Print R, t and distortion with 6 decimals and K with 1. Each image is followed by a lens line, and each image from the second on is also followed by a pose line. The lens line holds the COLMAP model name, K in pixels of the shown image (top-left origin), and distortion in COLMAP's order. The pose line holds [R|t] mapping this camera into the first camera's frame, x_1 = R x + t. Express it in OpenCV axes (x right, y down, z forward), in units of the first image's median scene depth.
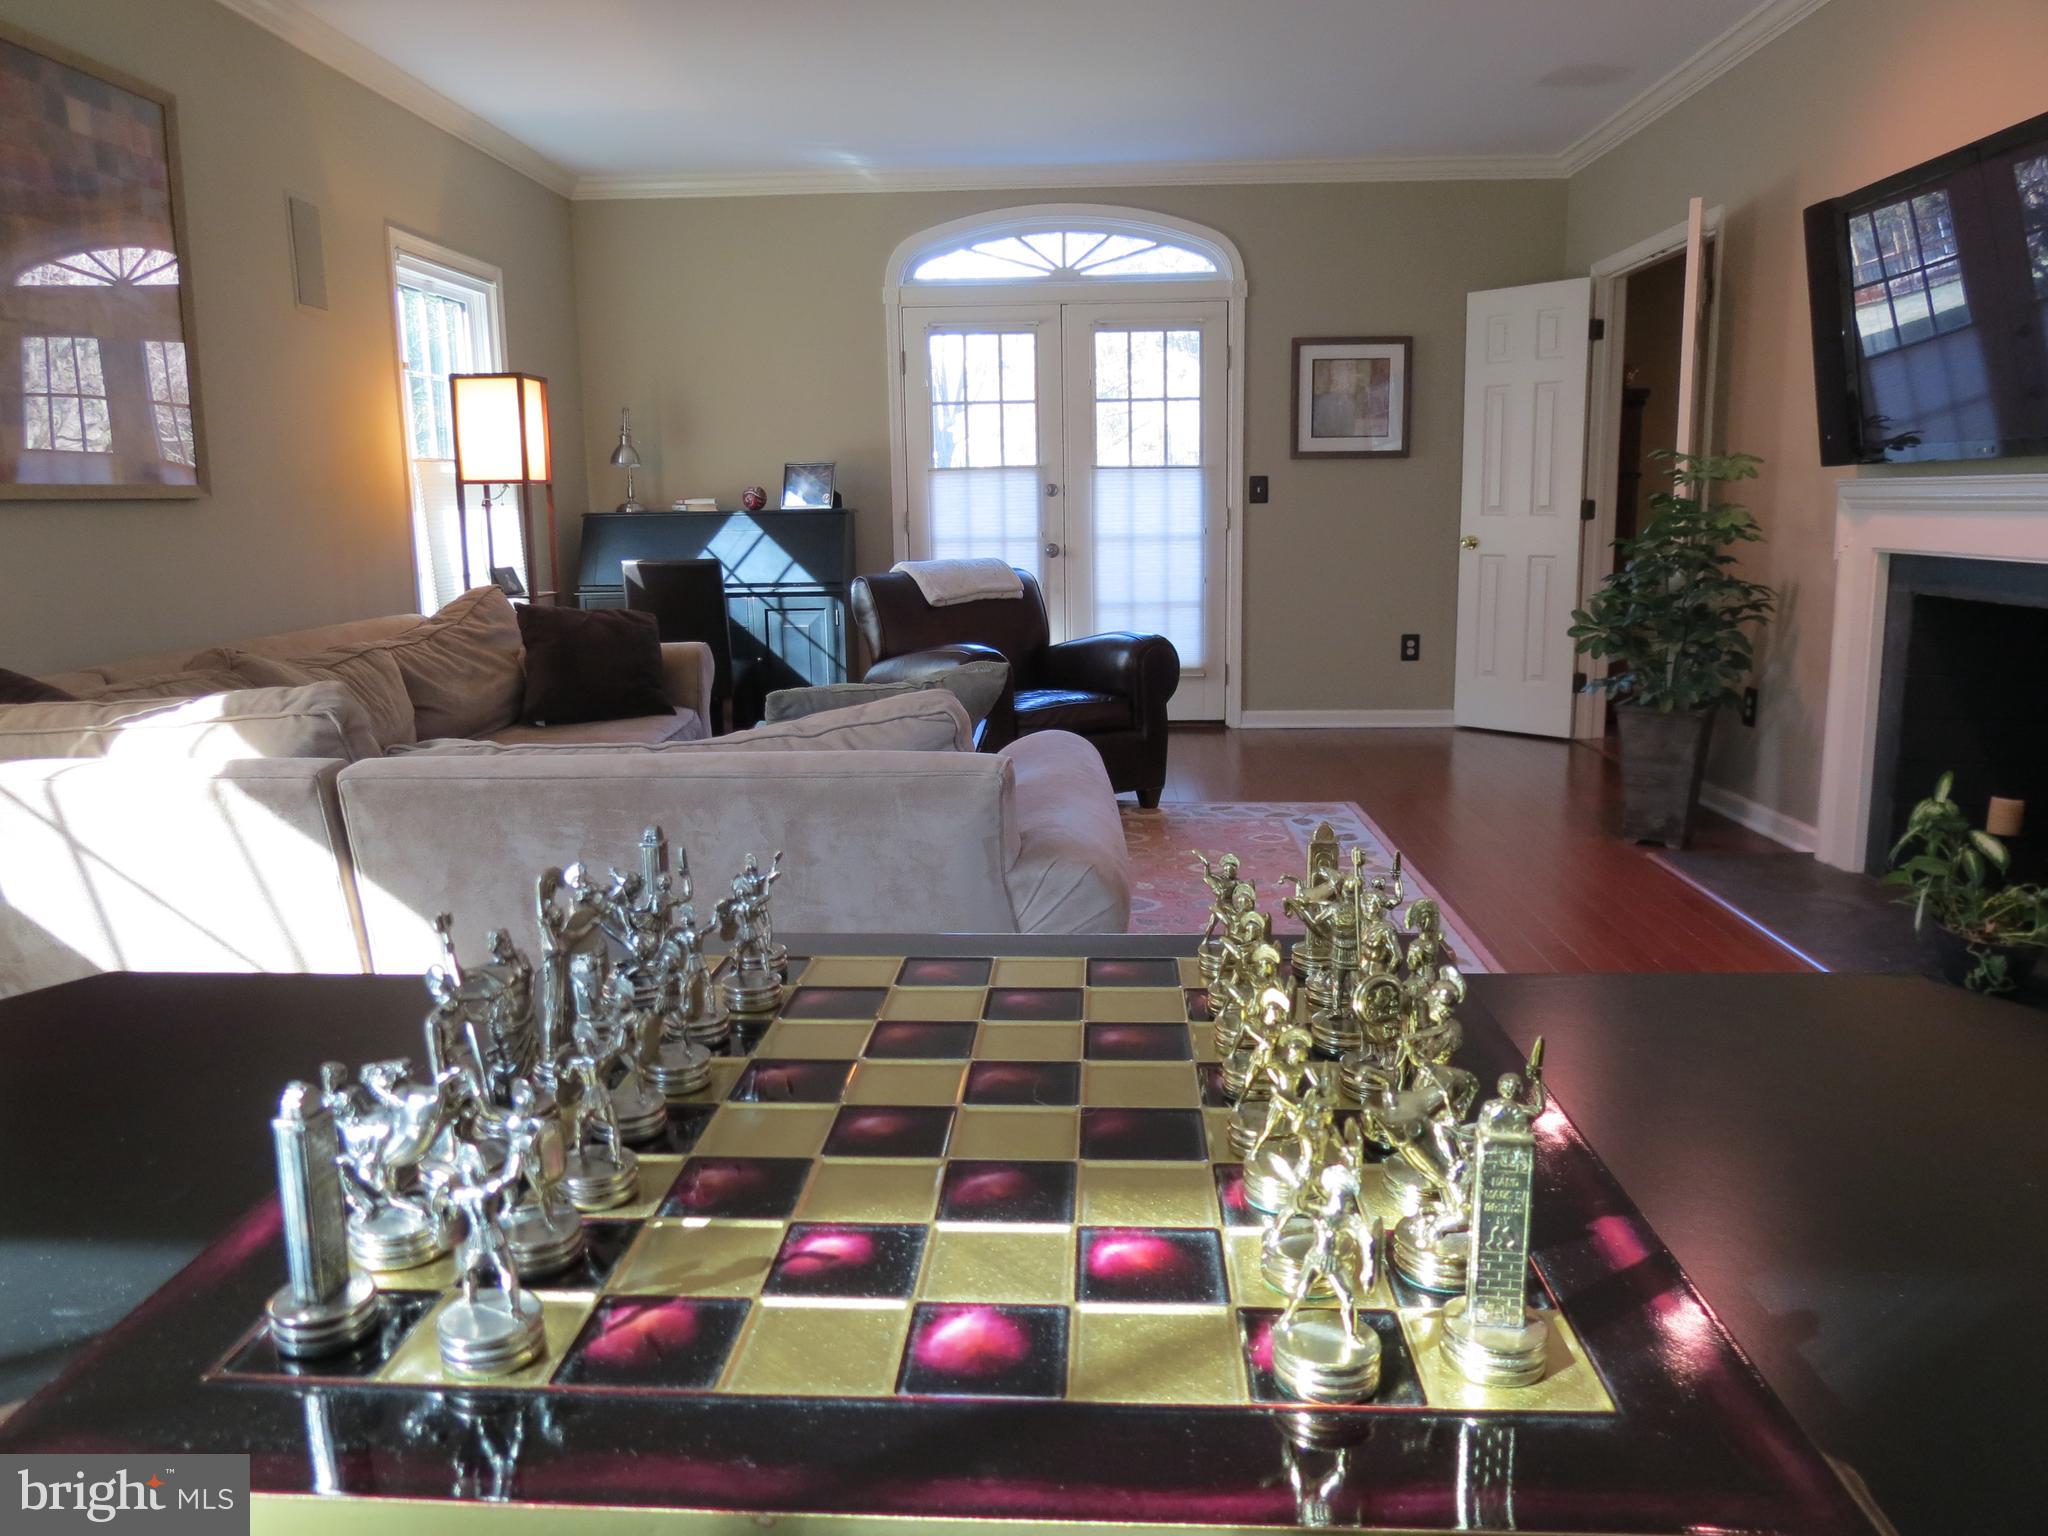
lens RADIAL K [[1431.0, 0, 1024.0], [0, 1431.0, 768.0], [0, 0, 1]] dist [-0.030778, 0.004316]
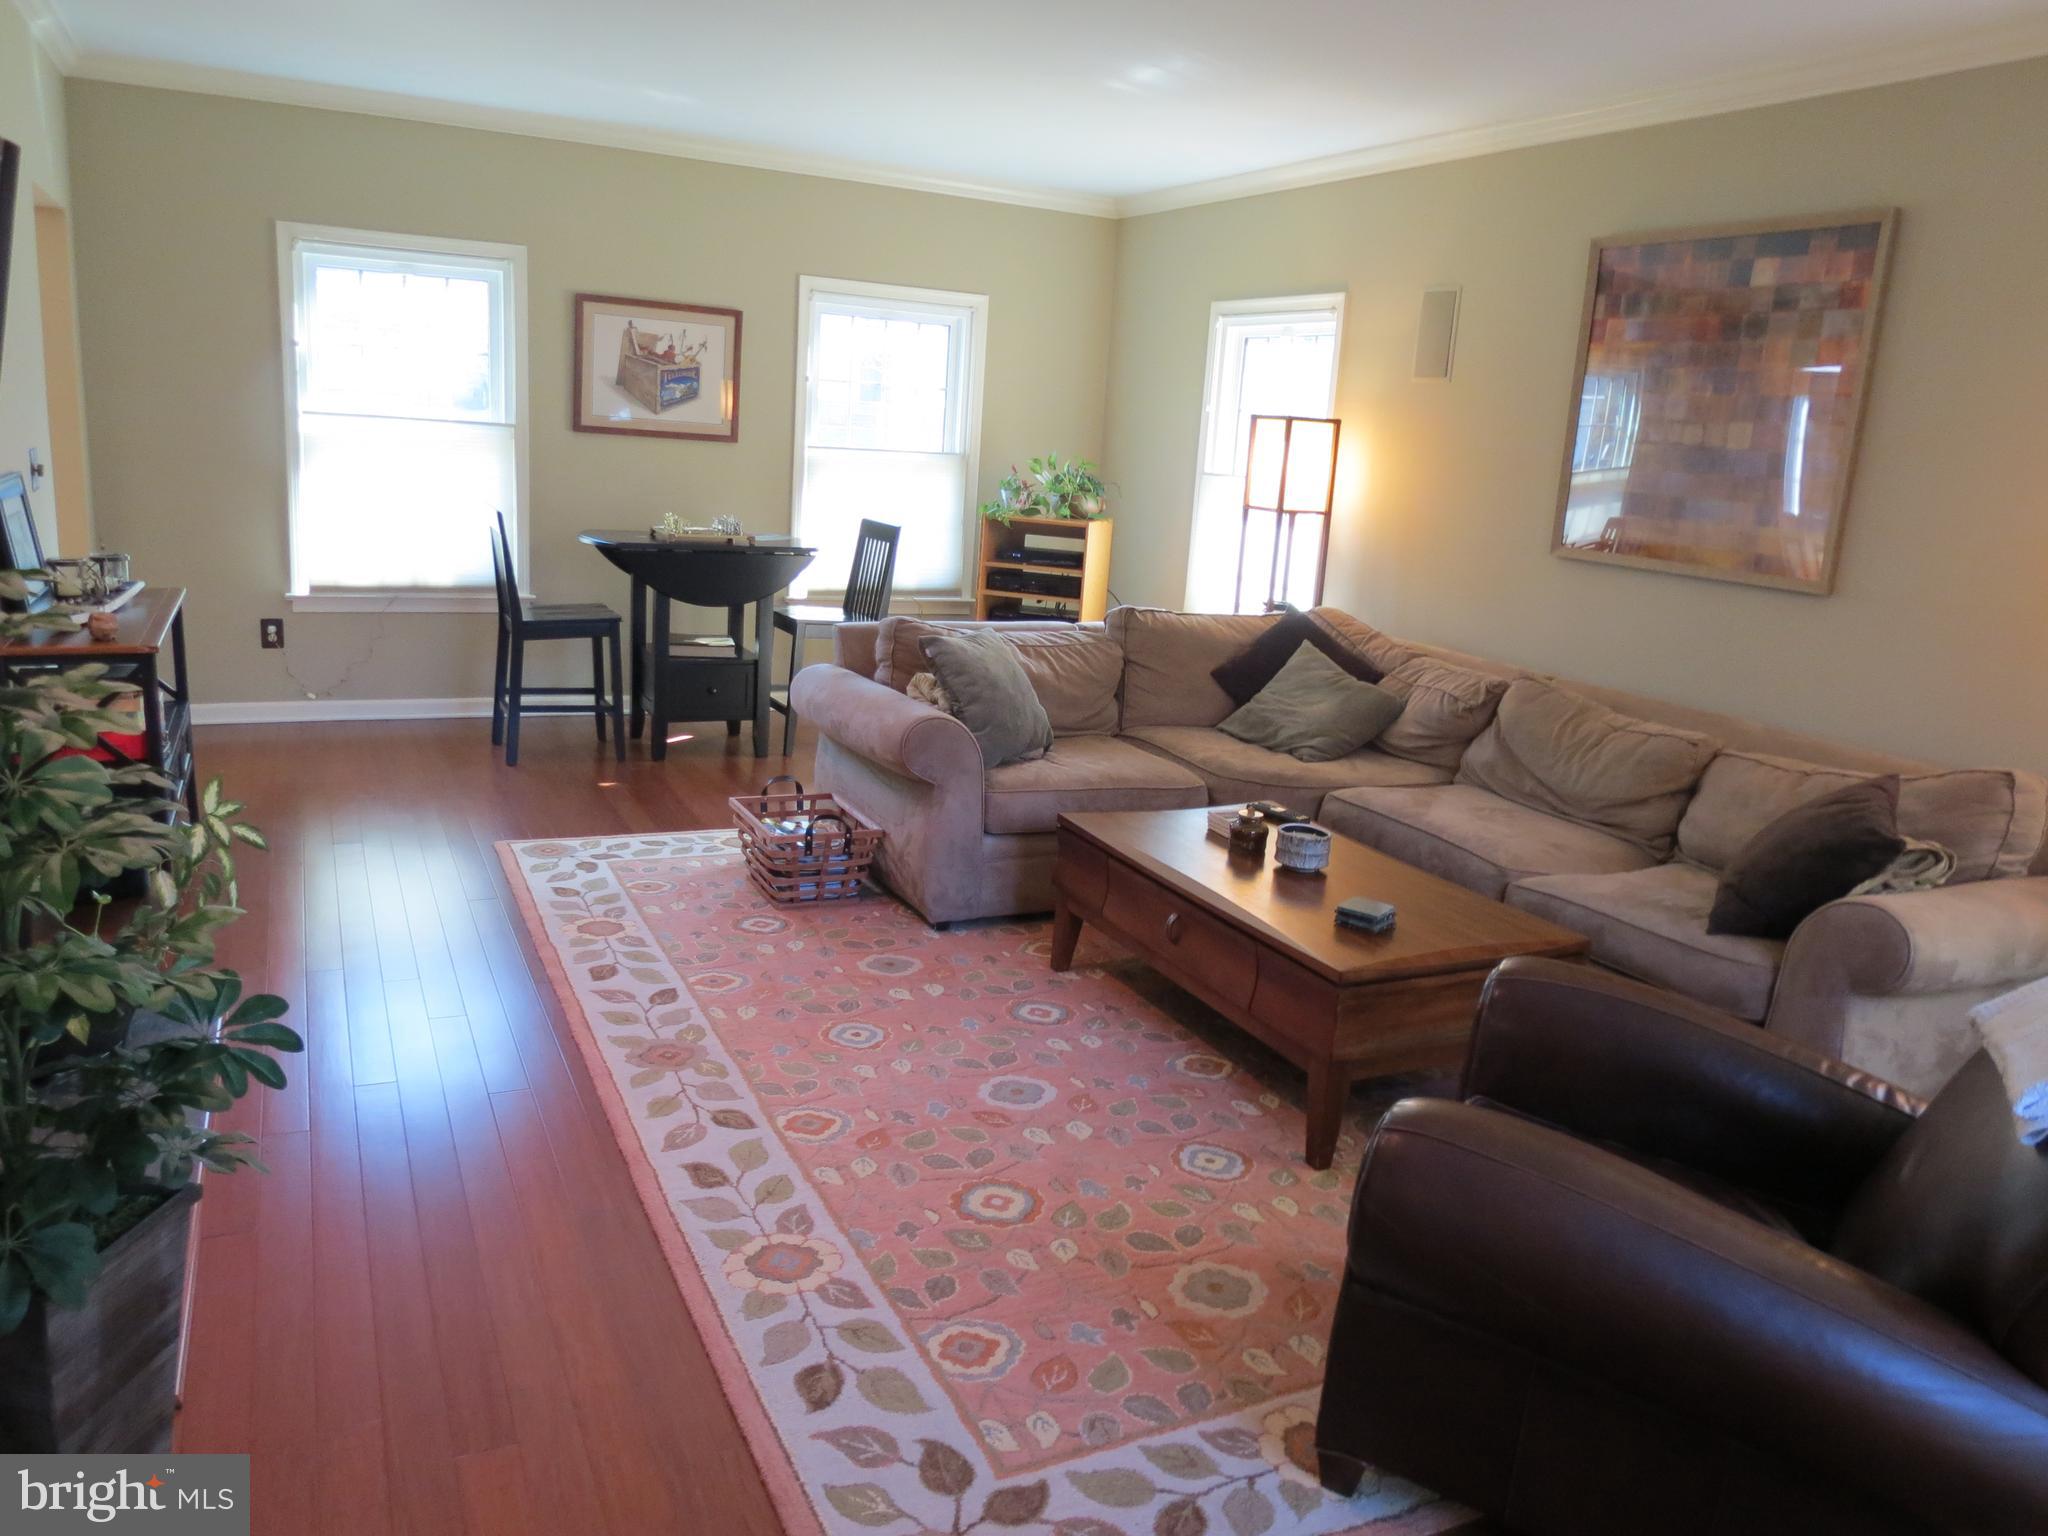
lens RADIAL K [[1491.9, 0, 1024.0], [0, 1491.9, 768.0], [0, 0, 1]] dist [-0.007149, -0.002512]
pose [[-0.873224, 0.050323, -0.484714, 0.269098], [-0.158077, 0.911618, 0.379425, -0.225201], [0.460968, 0.407946, -0.788092, 0.933092]]
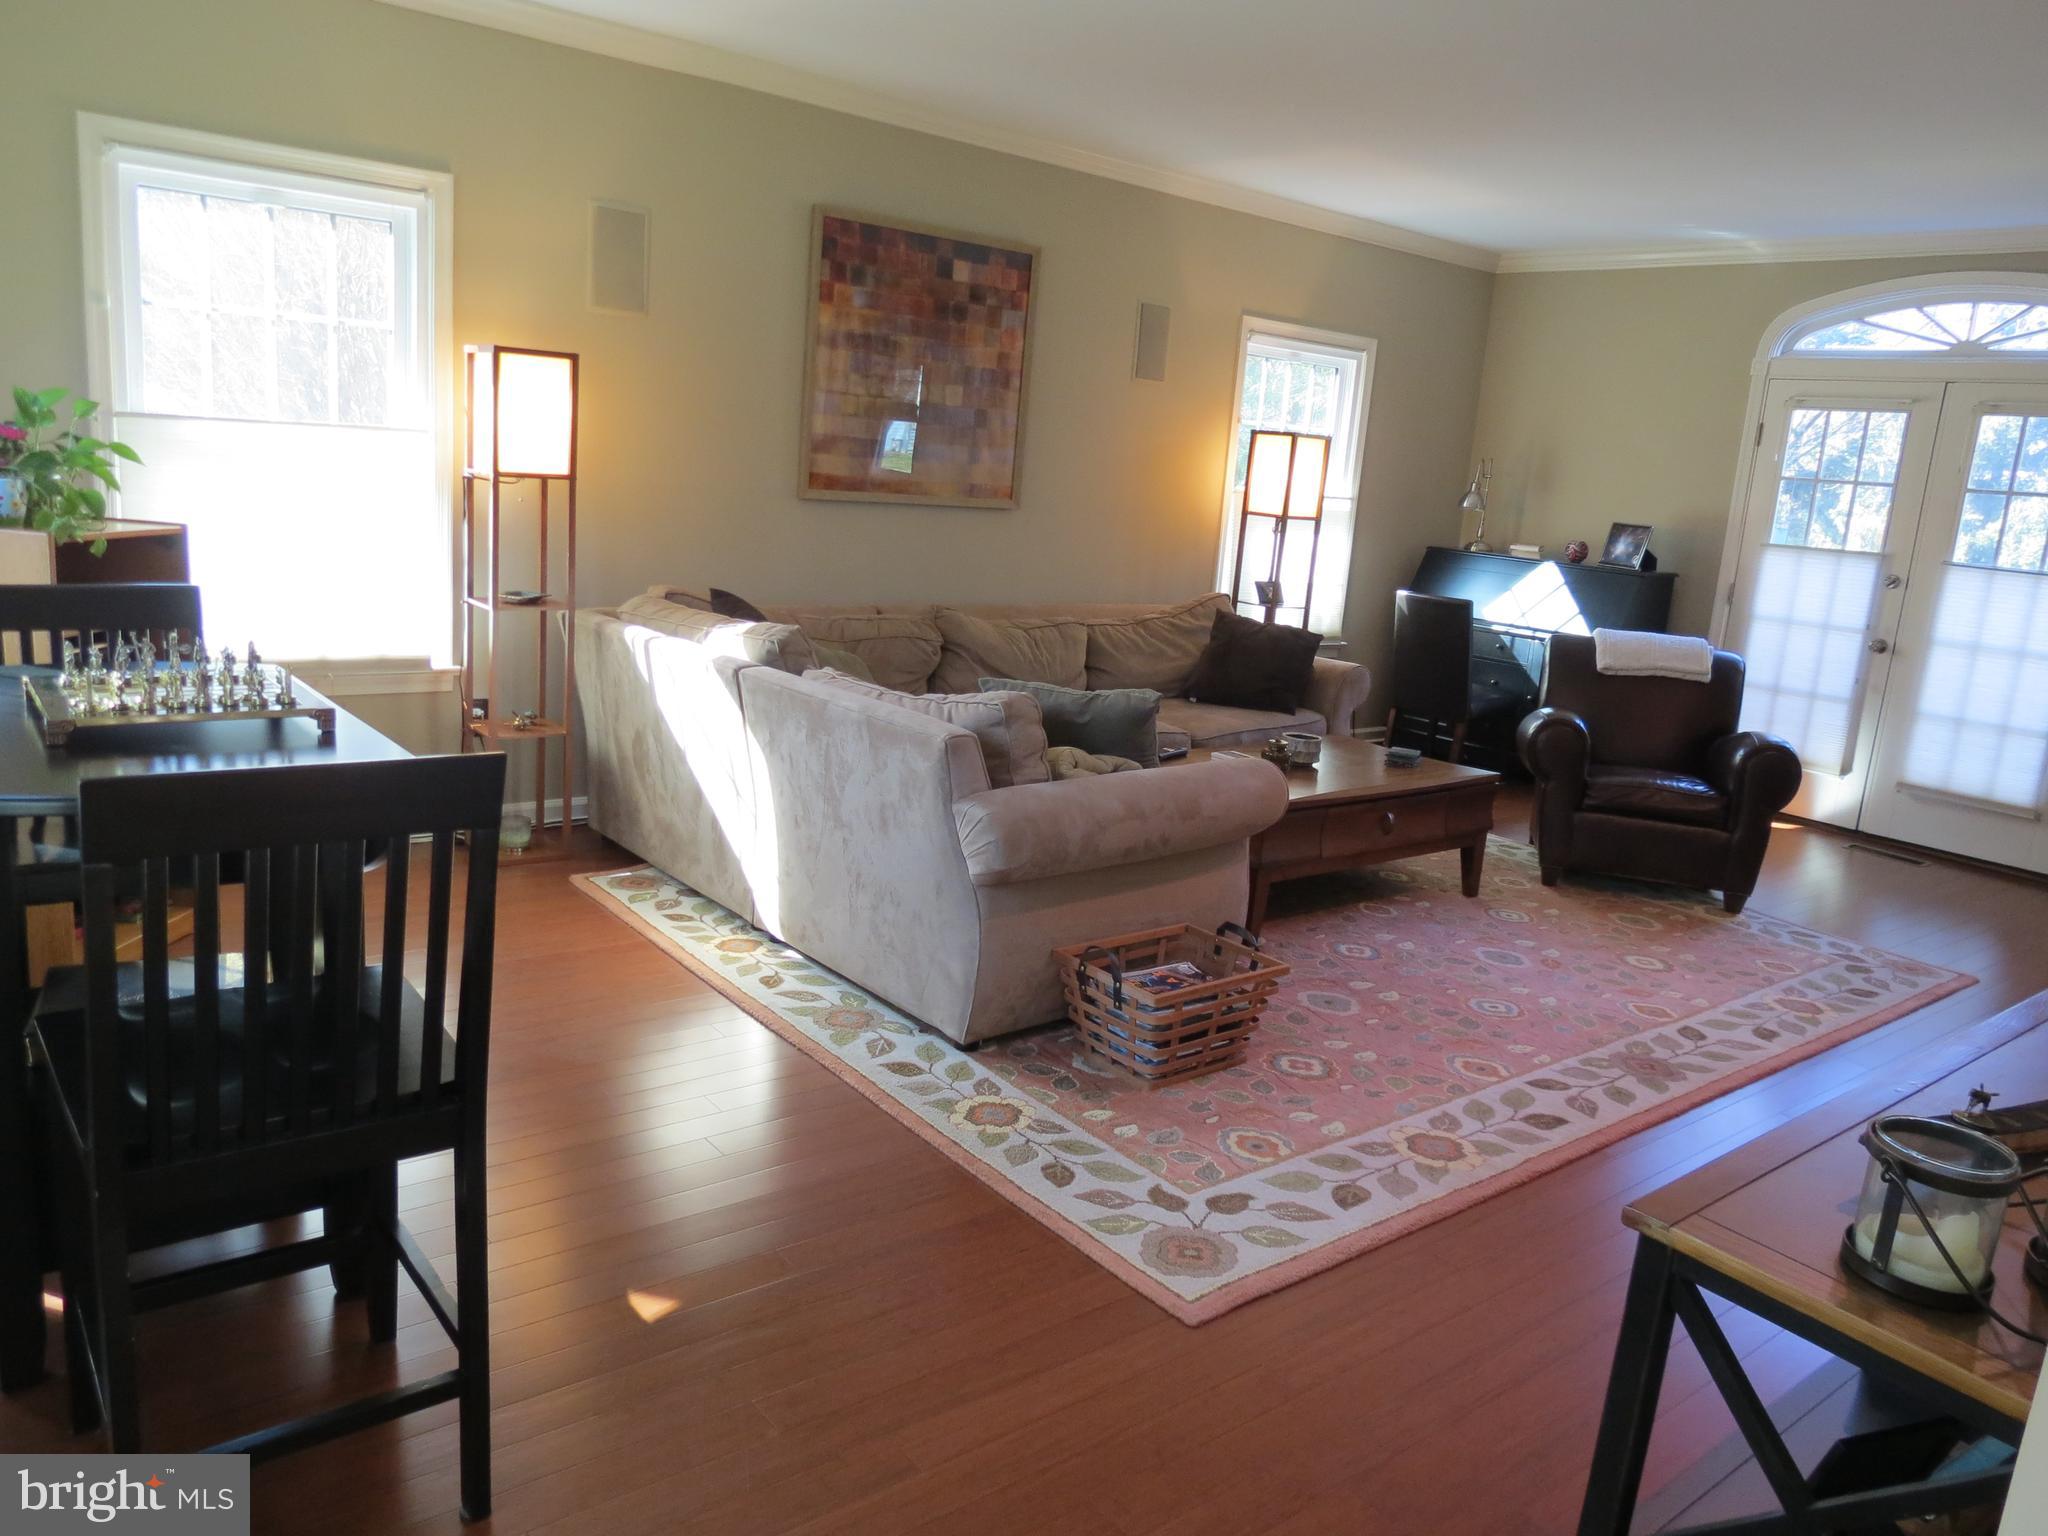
lens RADIAL K [[1431.0, 0, 1024.0], [0, 1431.0, 768.0], [0, 0, 1]] dist [-0.030778, 0.004316]
pose [[0.659688, 0.224422, -0.717249, 0.339974], [-0.227848, 0.969179, 0.093687, -0.037289], [0.716169, 0.101619, 0.690490, -0.016982]]
